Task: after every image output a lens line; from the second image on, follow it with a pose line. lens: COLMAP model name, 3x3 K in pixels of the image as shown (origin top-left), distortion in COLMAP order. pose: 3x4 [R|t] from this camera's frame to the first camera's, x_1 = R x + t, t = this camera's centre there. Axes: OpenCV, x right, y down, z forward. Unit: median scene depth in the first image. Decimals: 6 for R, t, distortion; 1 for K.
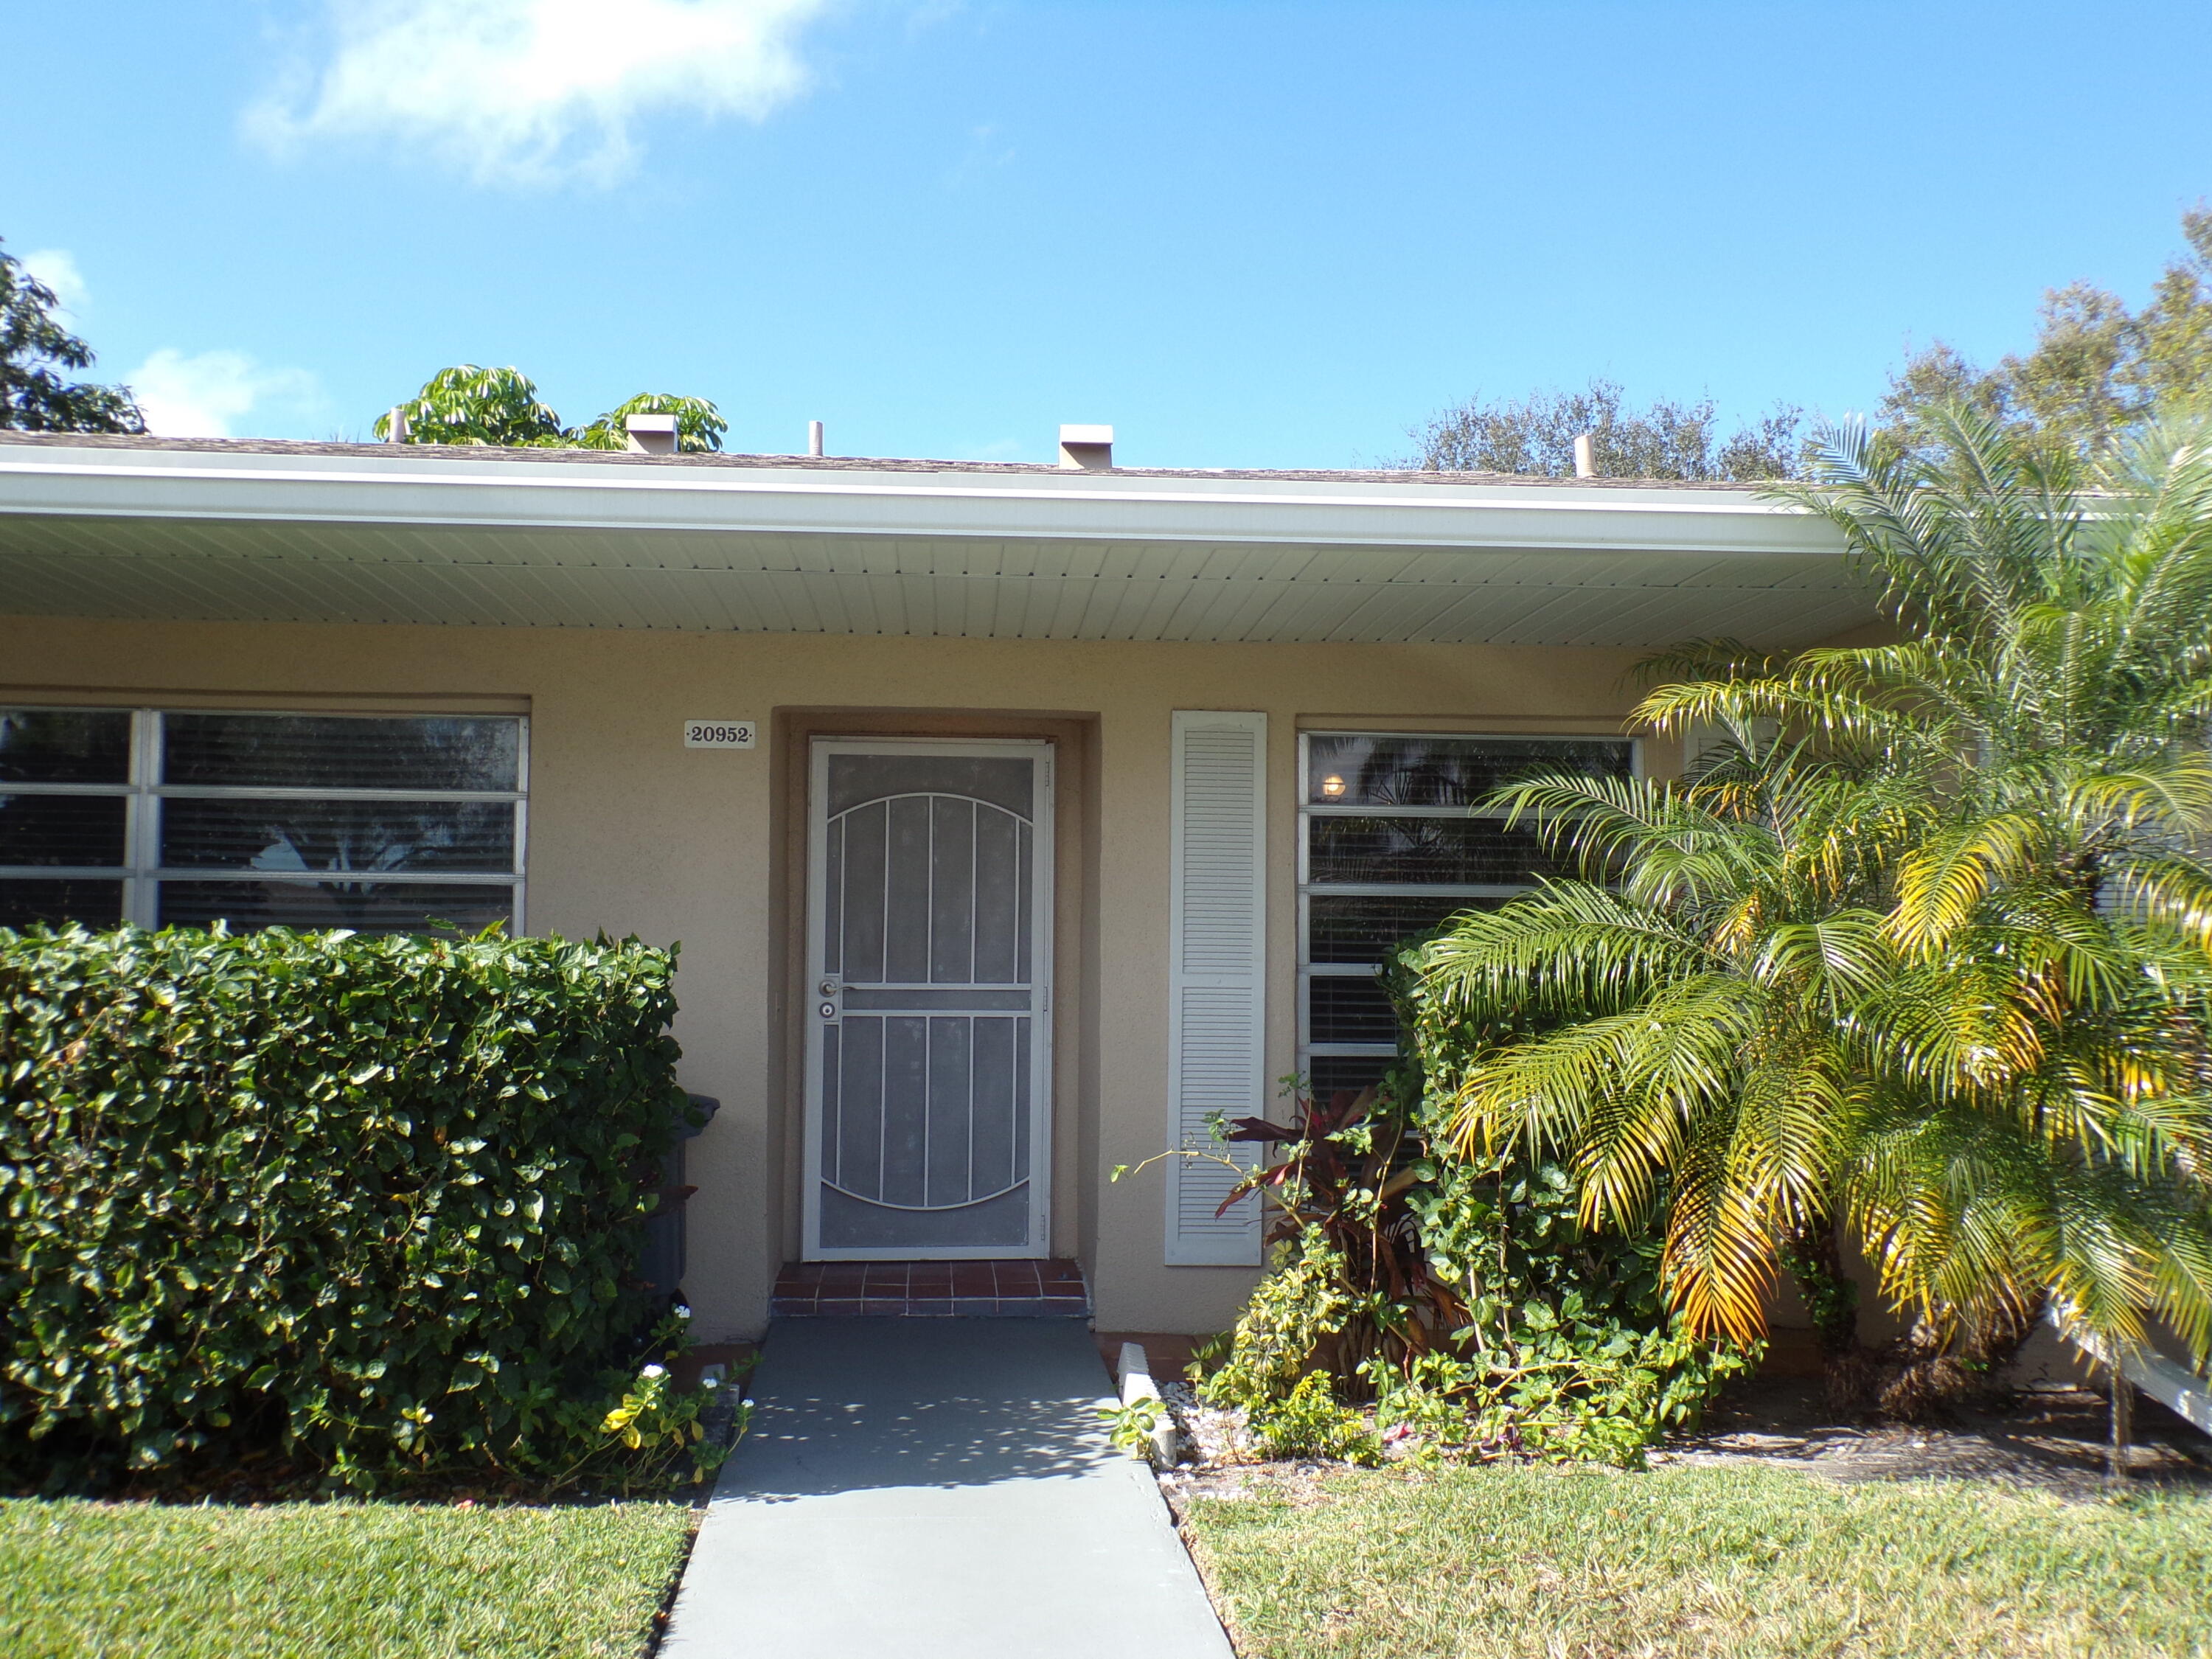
lens RADIAL K [[2120.8, 0, 1104.6], [0, 2120.8, 836.6], [0, 0, 1]] dist [0.026687, 0.000000]
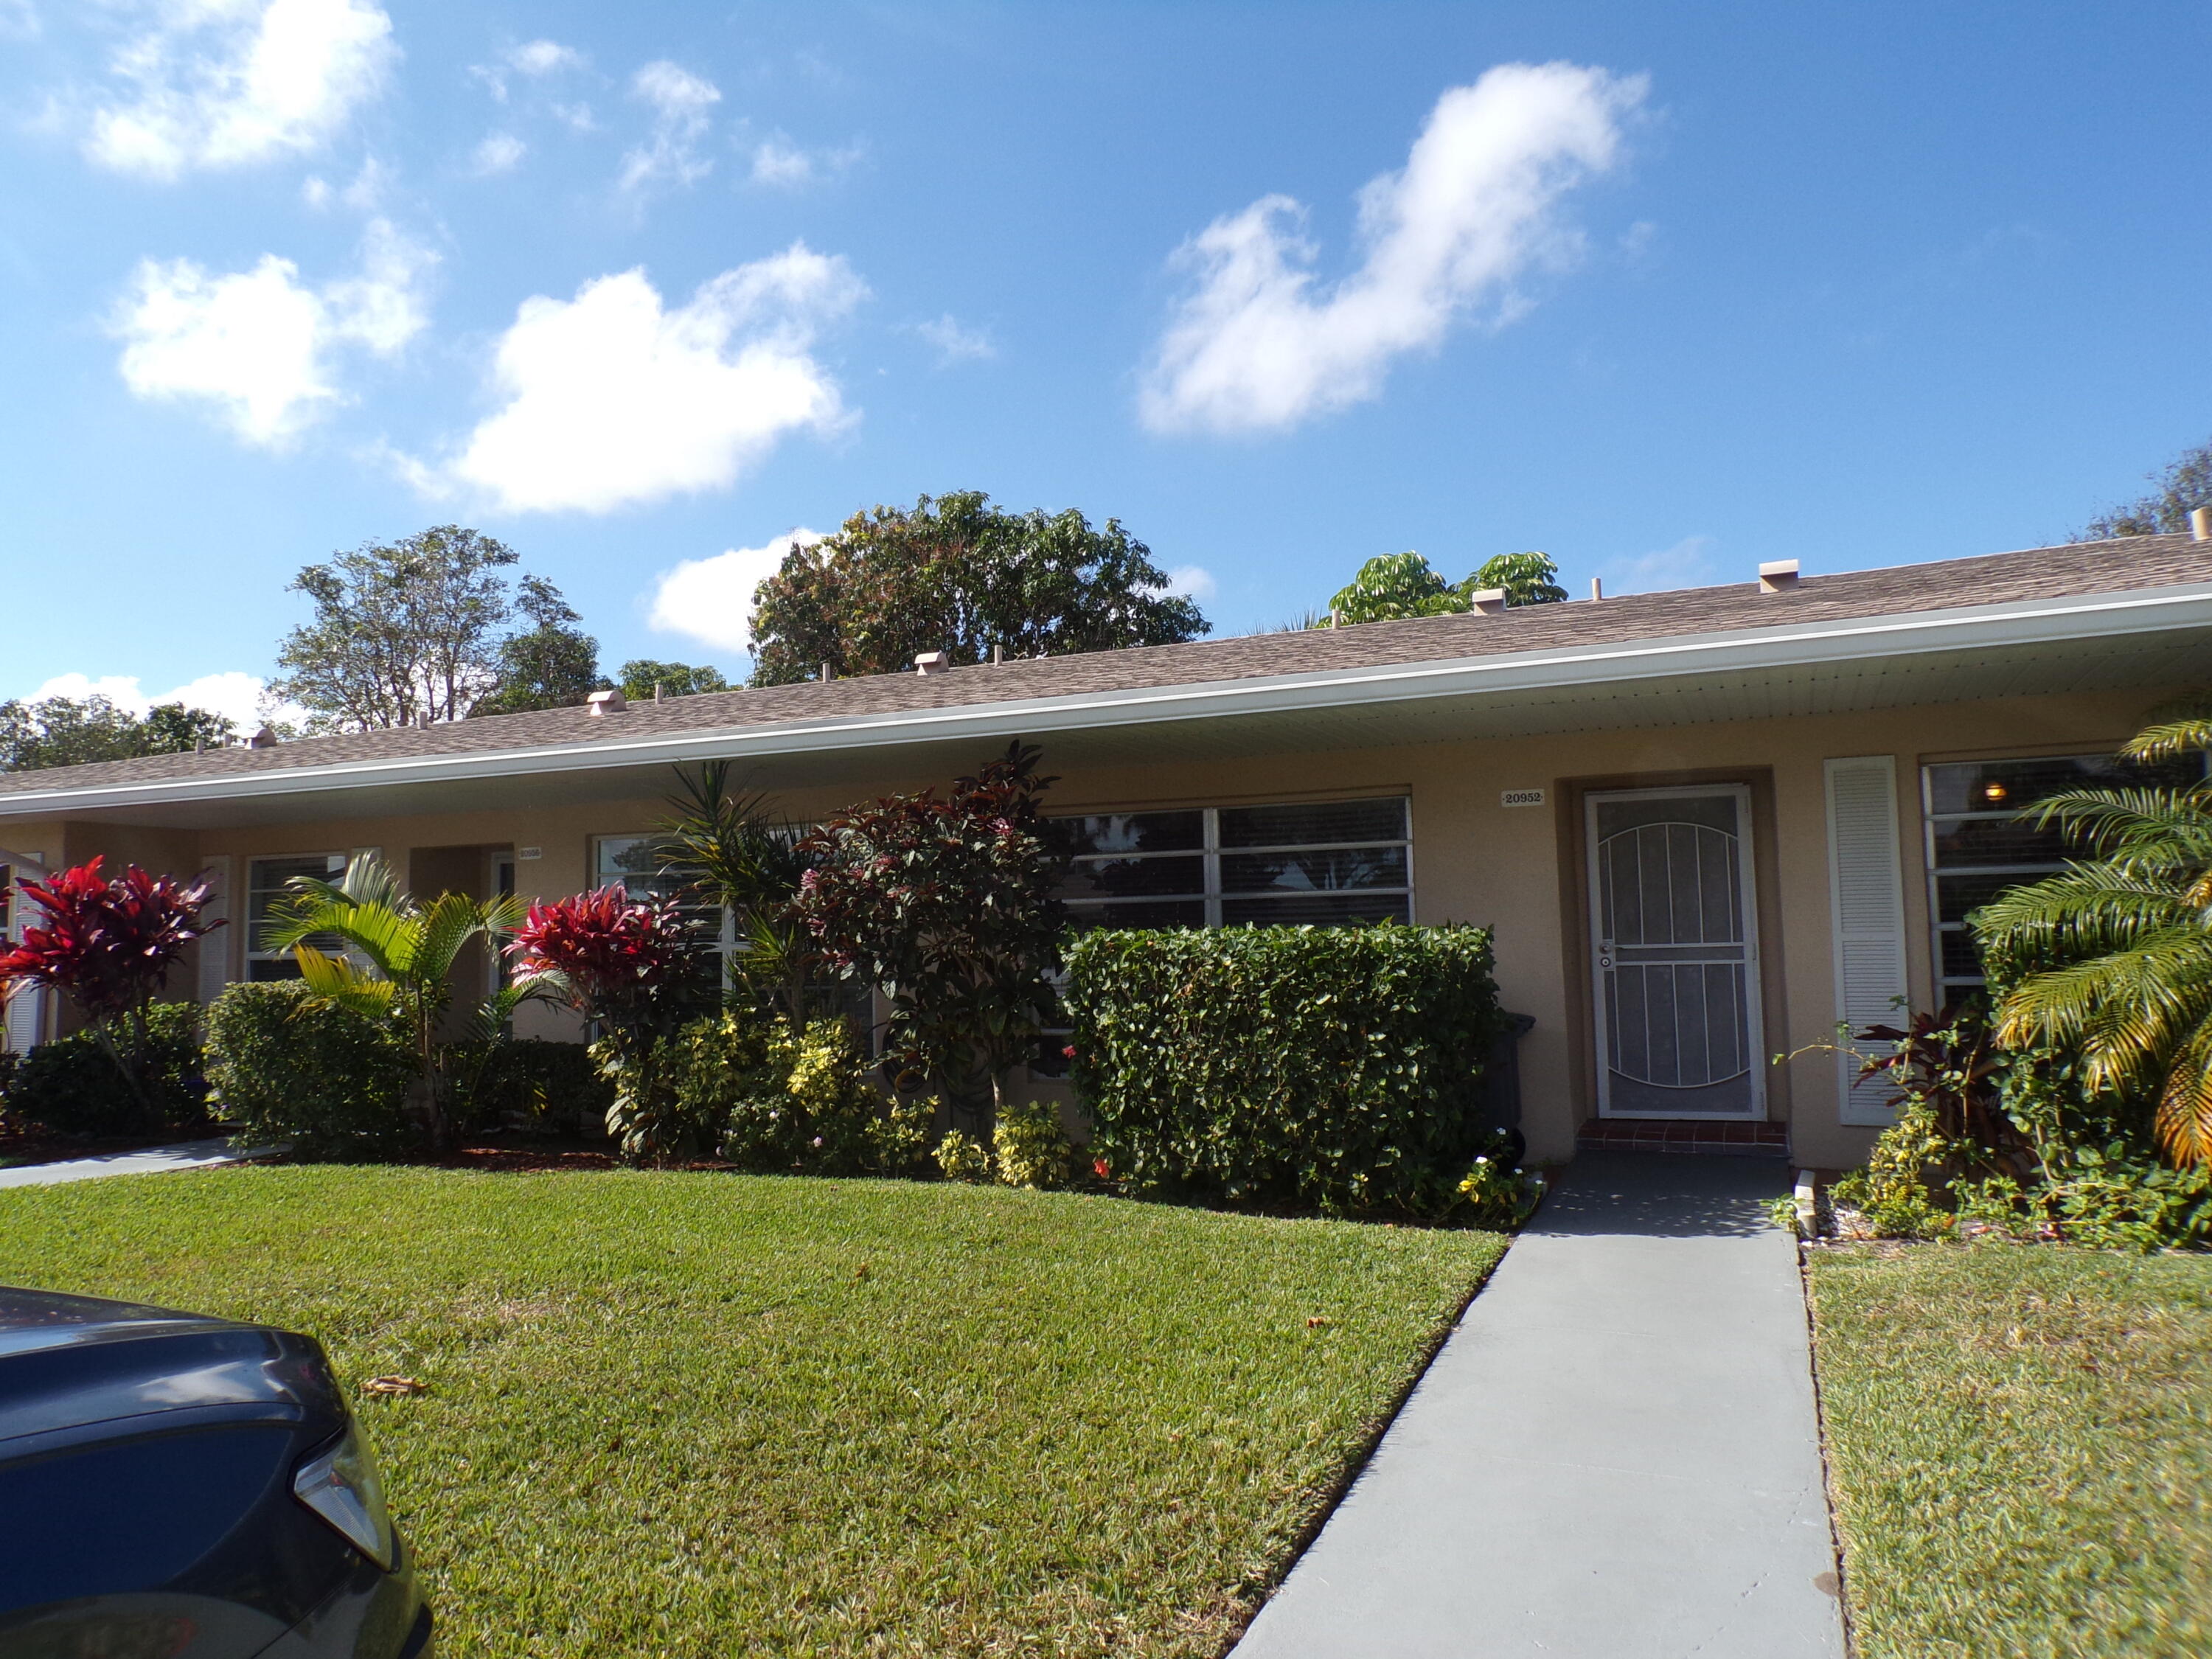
lens RADIAL K [[1495.3, 0, 1100.1], [0, 1495.3, 843.7], [0, 0, 1]] dist [-0.005483, 0.016208]
pose [[0.875606, -0.060876, -0.479175, 0.110890], [0.059866, 0.998055, -0.017401, -0.014672], [0.479302, -0.013450, 0.877547, -0.236347]]
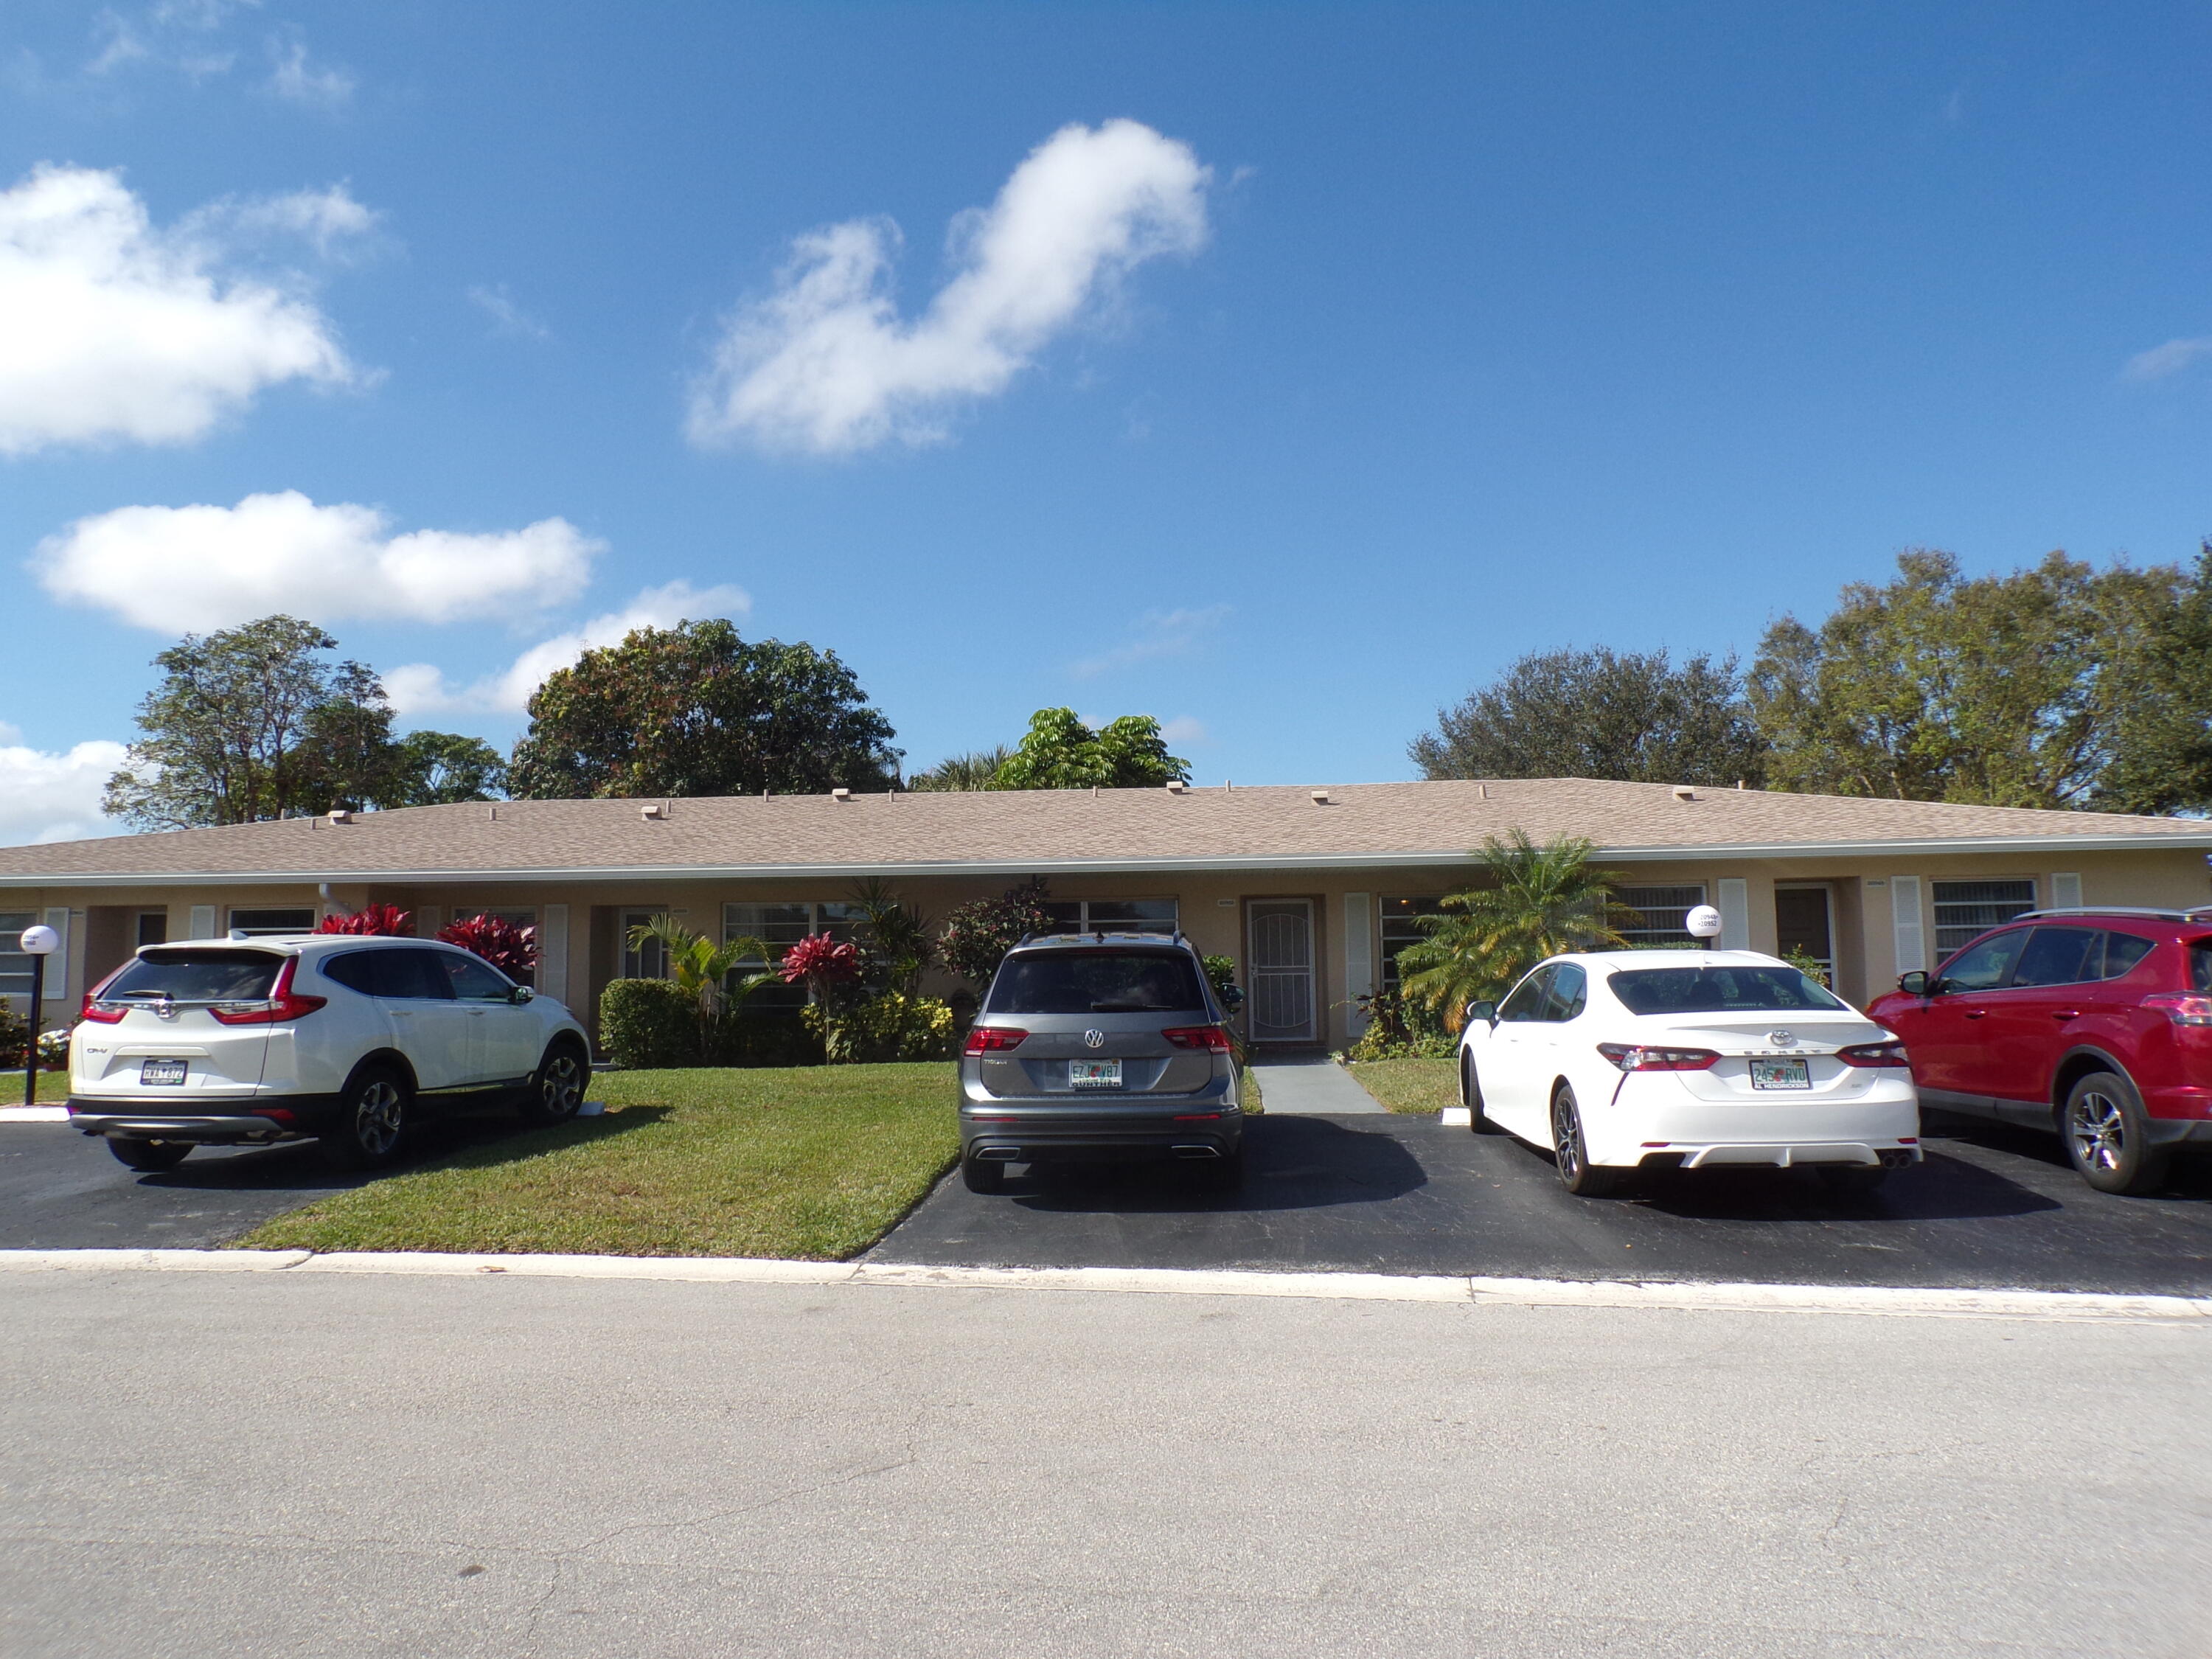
lens RADIAL K [[1495.3, 0, 1106.8], [0, 1495.3, 840.1], [0, 0, 1]] dist [-0.005483, 0.016208]
pose [[0.986772, -0.036242, -0.158008, 0.048963], [0.032263, 0.999096, -0.027676, -0.118414], [0.158868, 0.022212, 0.987050, -2.186888]]
